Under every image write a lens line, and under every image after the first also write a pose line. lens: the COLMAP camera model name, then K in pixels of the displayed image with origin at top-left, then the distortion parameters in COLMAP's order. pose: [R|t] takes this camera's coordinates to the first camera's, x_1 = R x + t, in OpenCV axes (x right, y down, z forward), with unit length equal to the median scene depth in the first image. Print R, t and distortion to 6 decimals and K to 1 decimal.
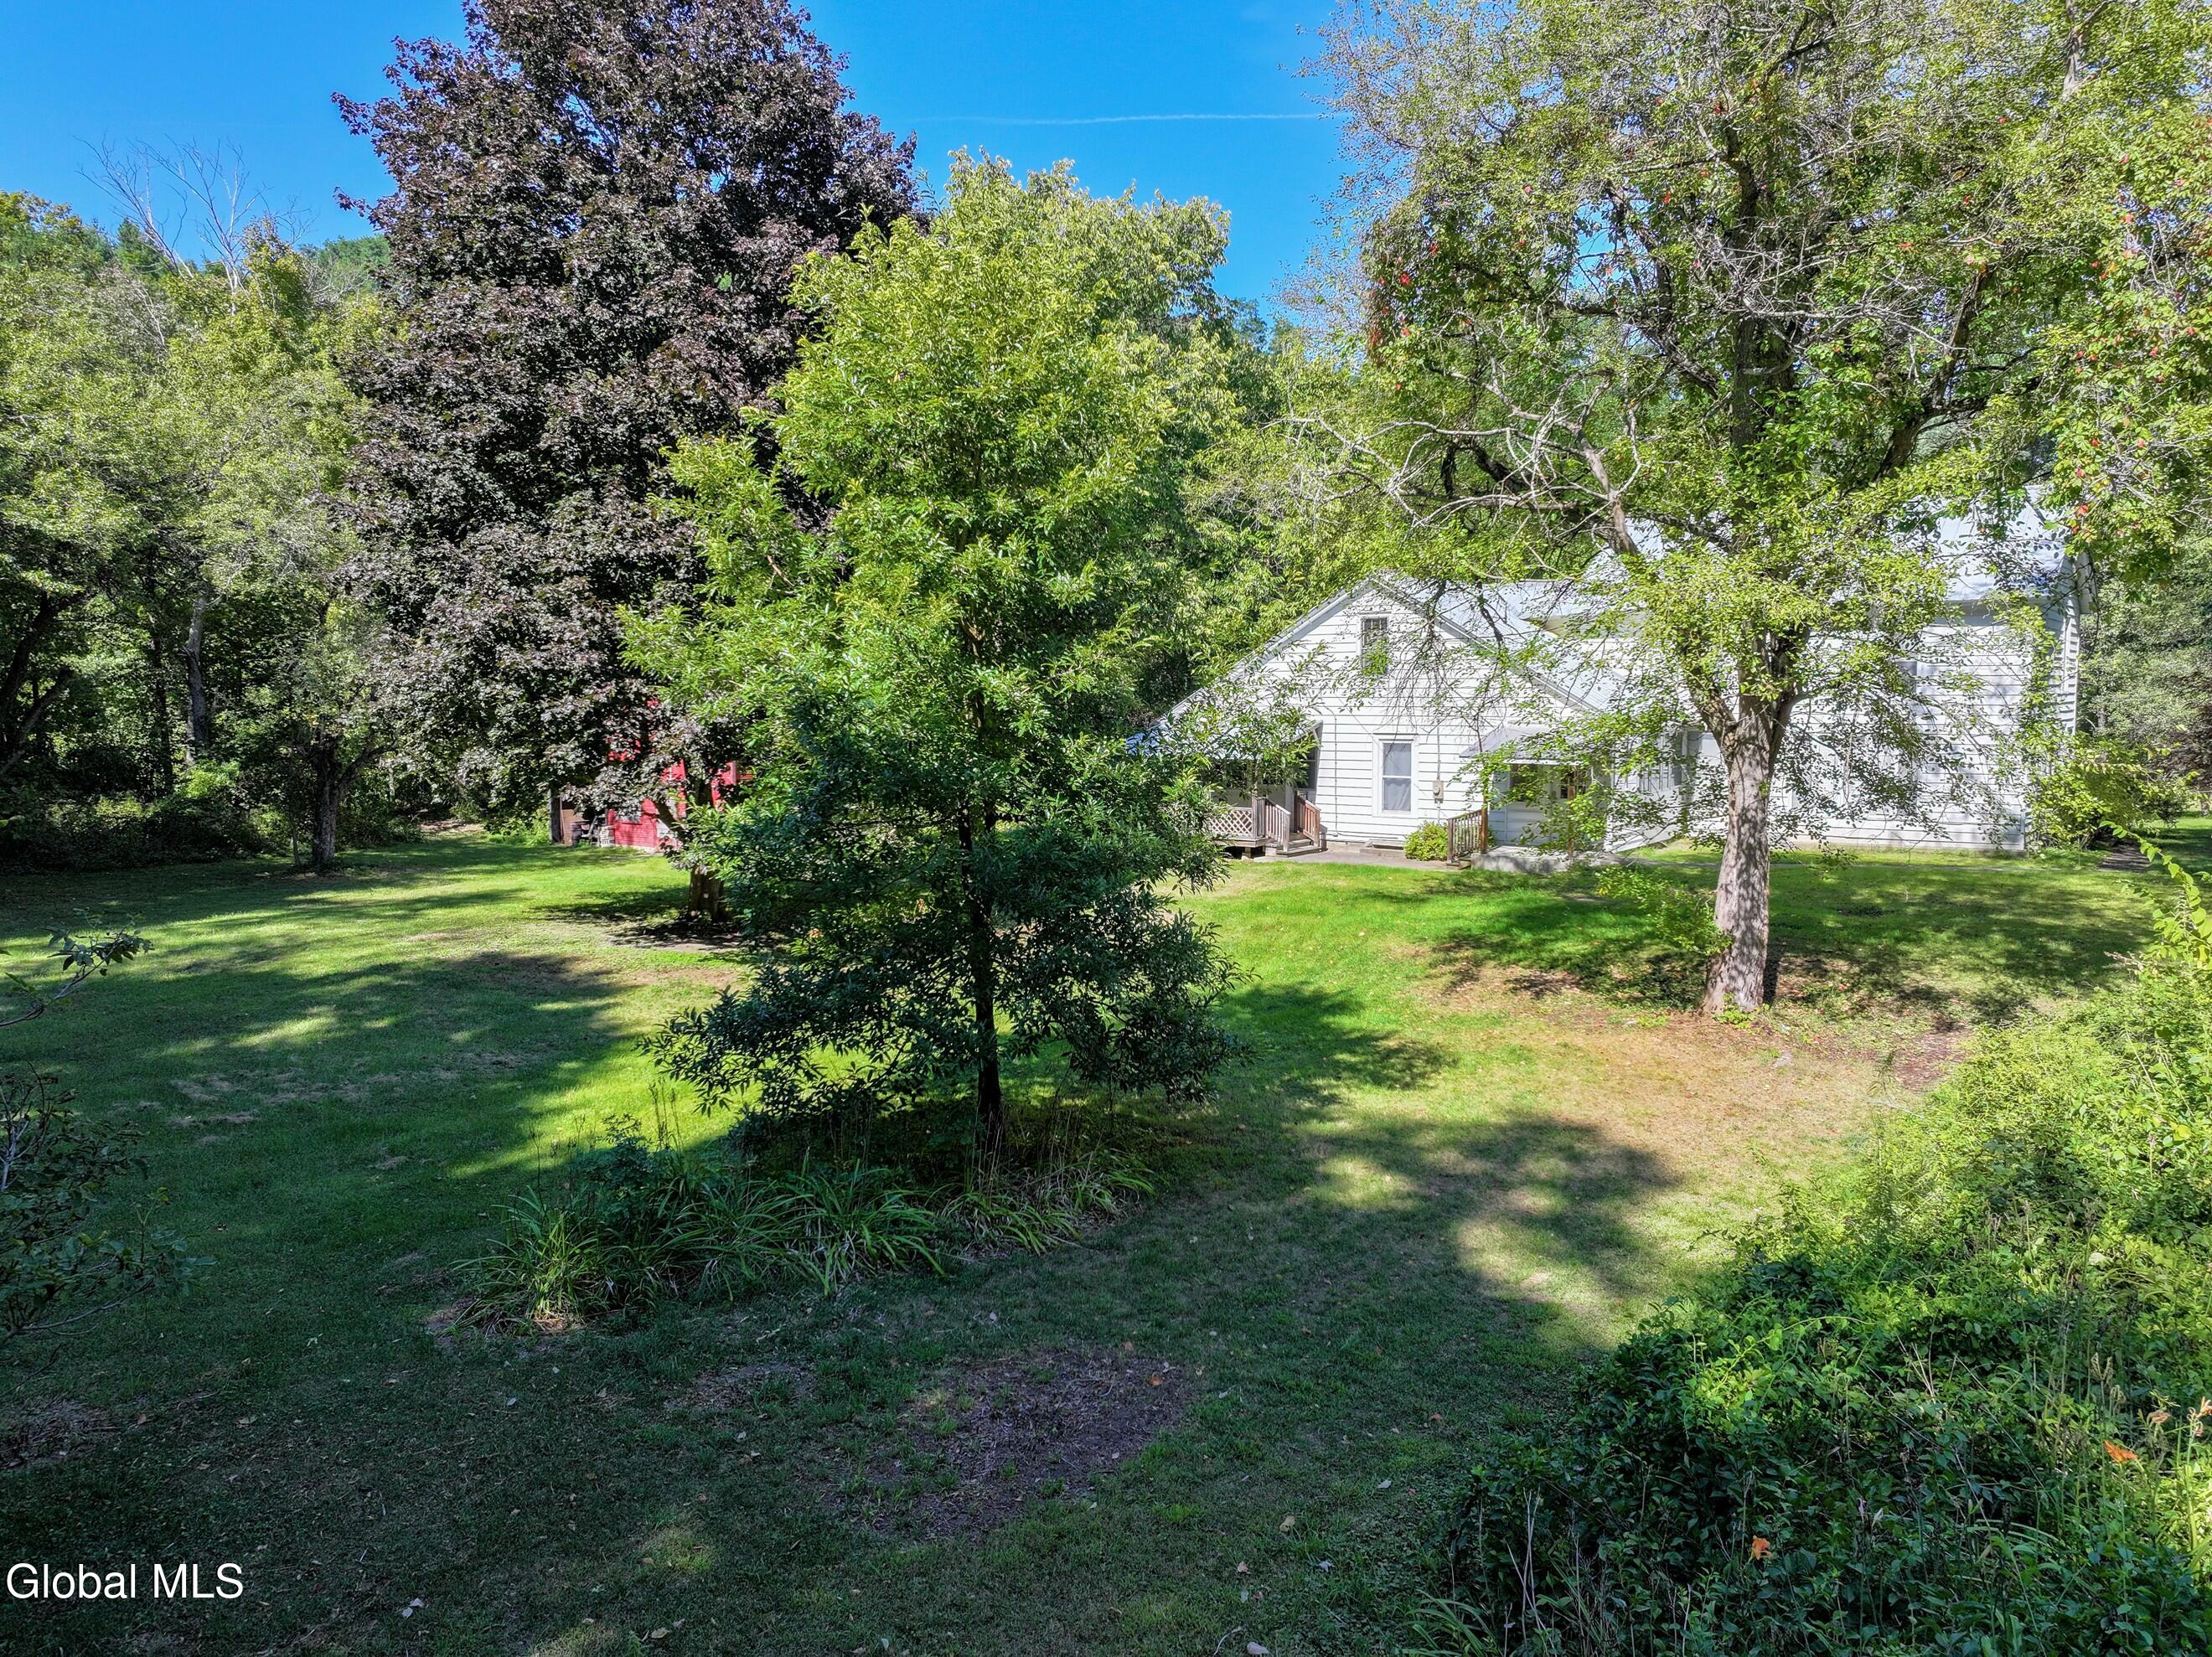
lens RADIAL K [[1551.2, 0, 1103.4], [0, 1551.2, 831.6], [0, 0, 1]] dist [-0.002512, 0.021872]
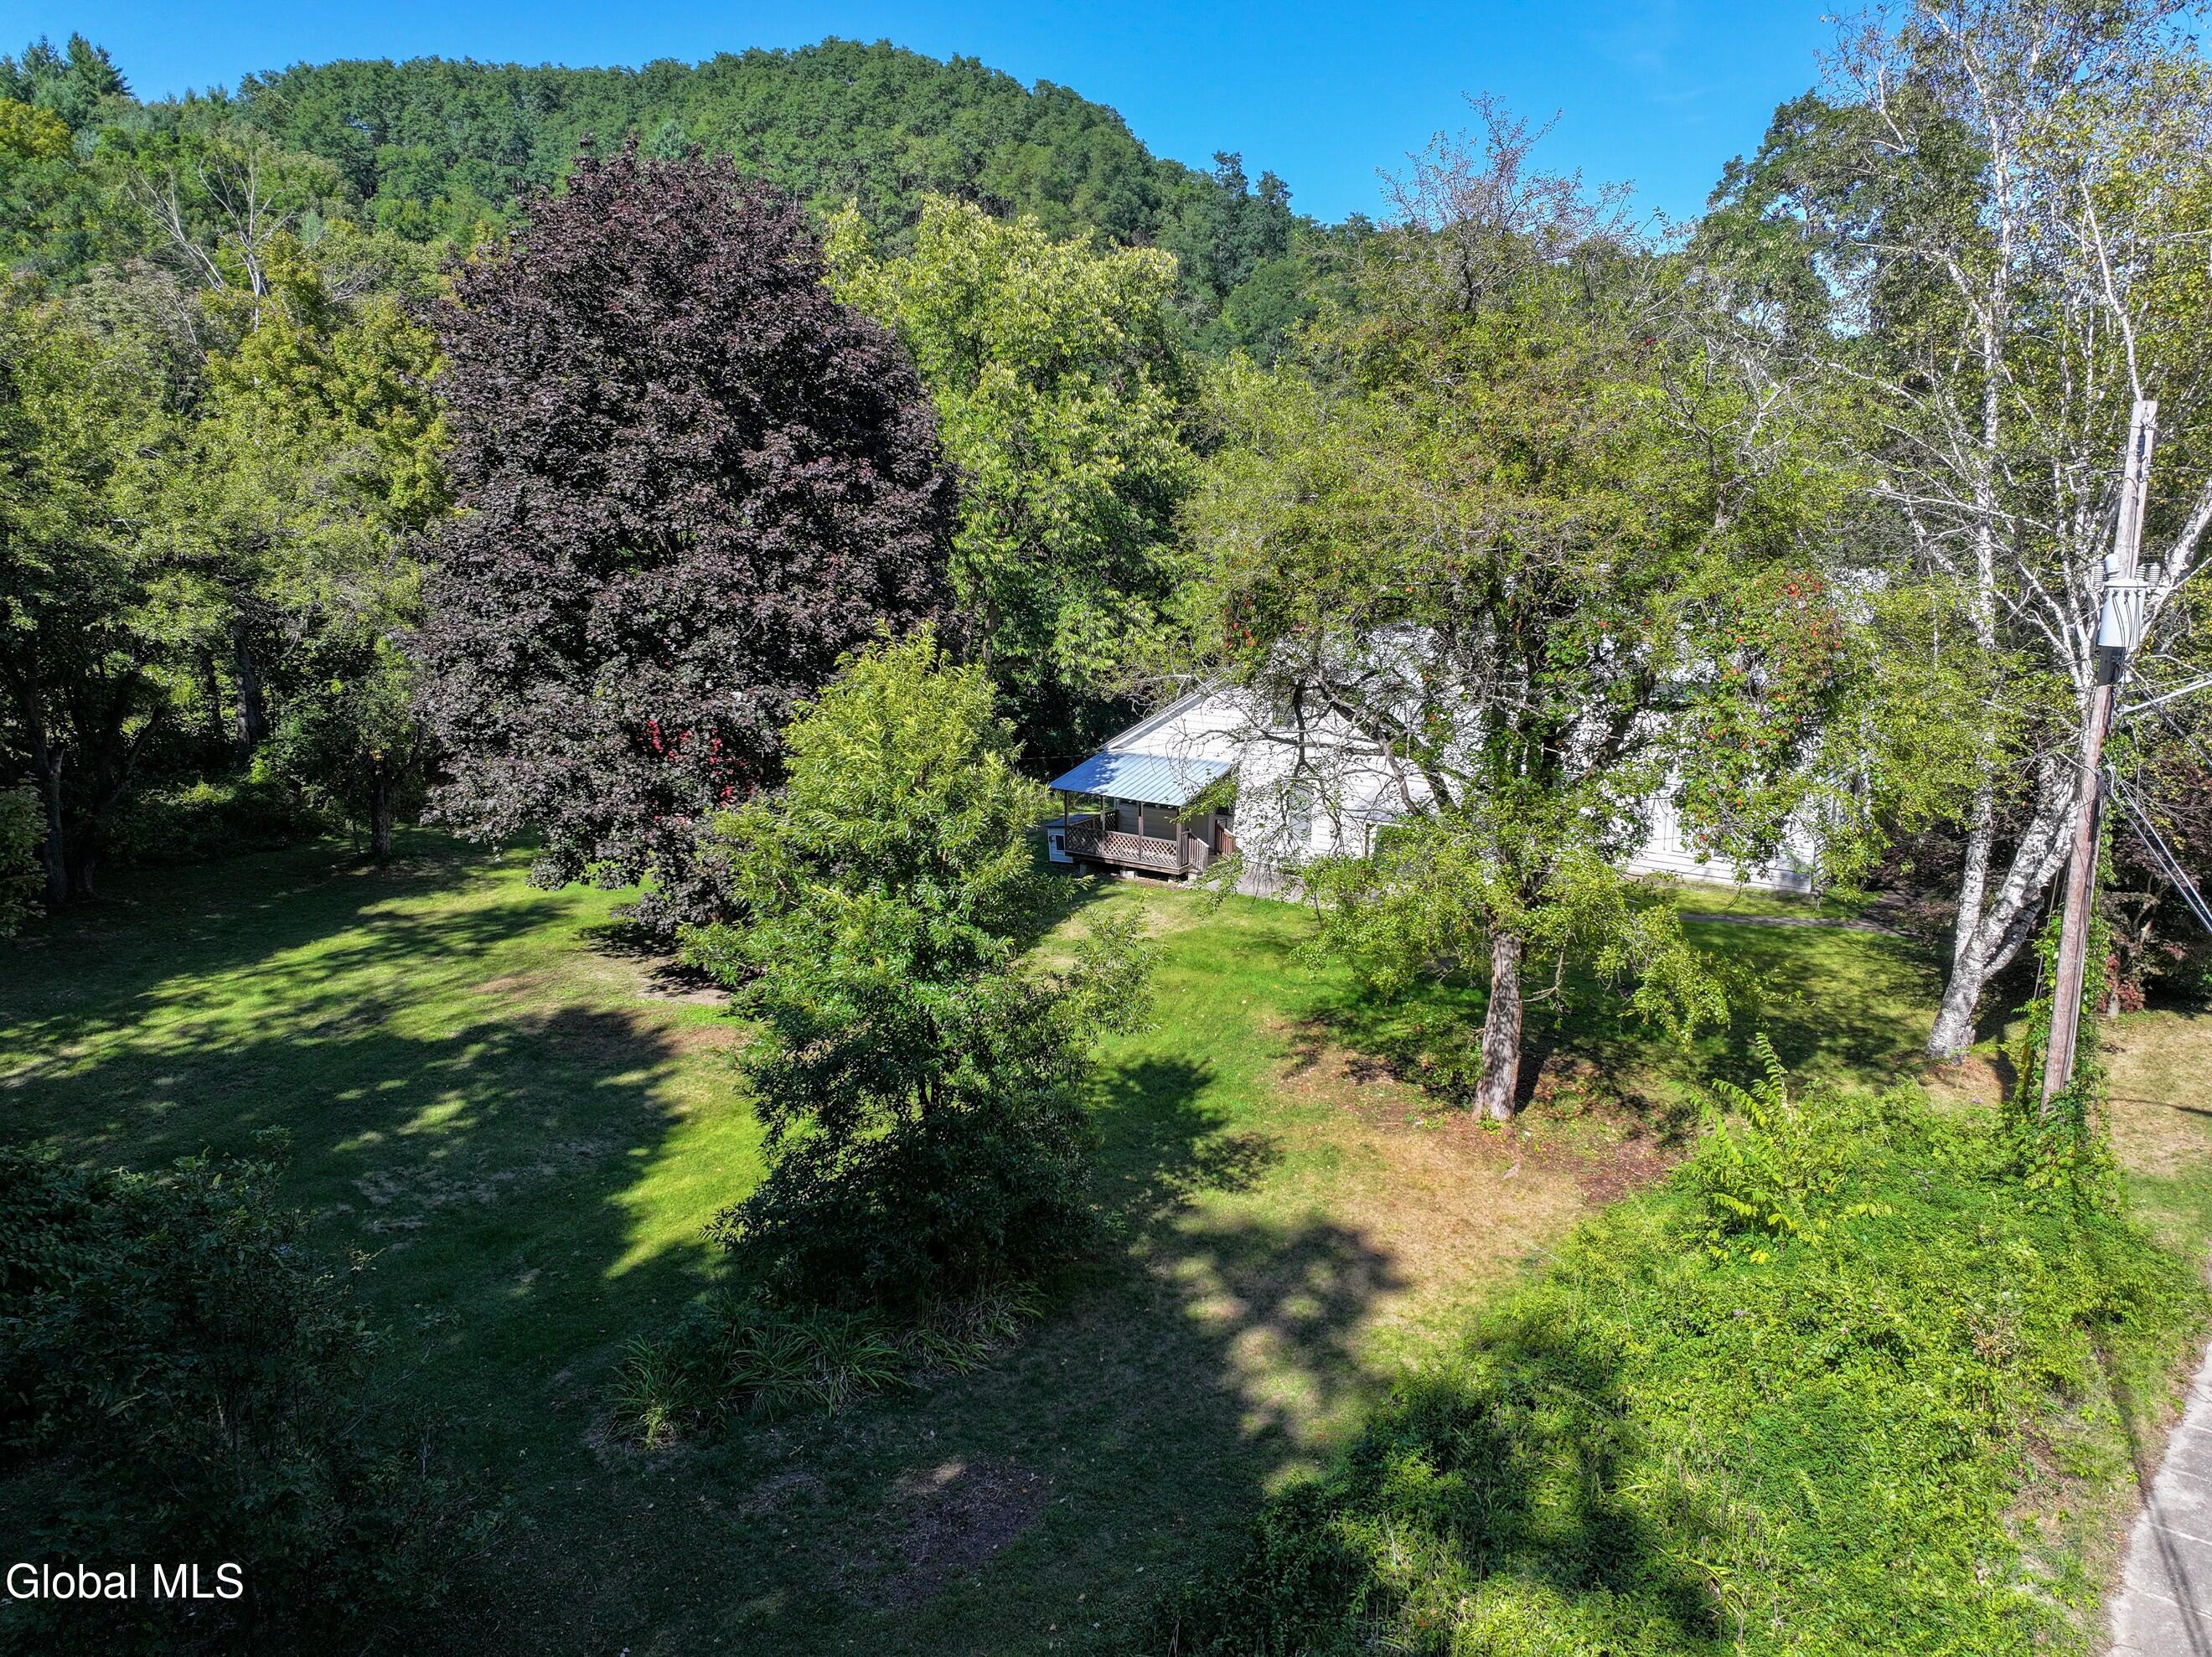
lens RADIAL K [[1551.2, 0, 1110.9], [0, 1551.2, 821.5], [0, 0, 1]] dist [-0.002512, 0.021872]
pose [[0.999863, 0.008337, 0.014322, 0.052021], [-0.009923, 0.993368, 0.114548, -0.304824], [-0.013272, -0.114675, 0.993314, -0.328485]]
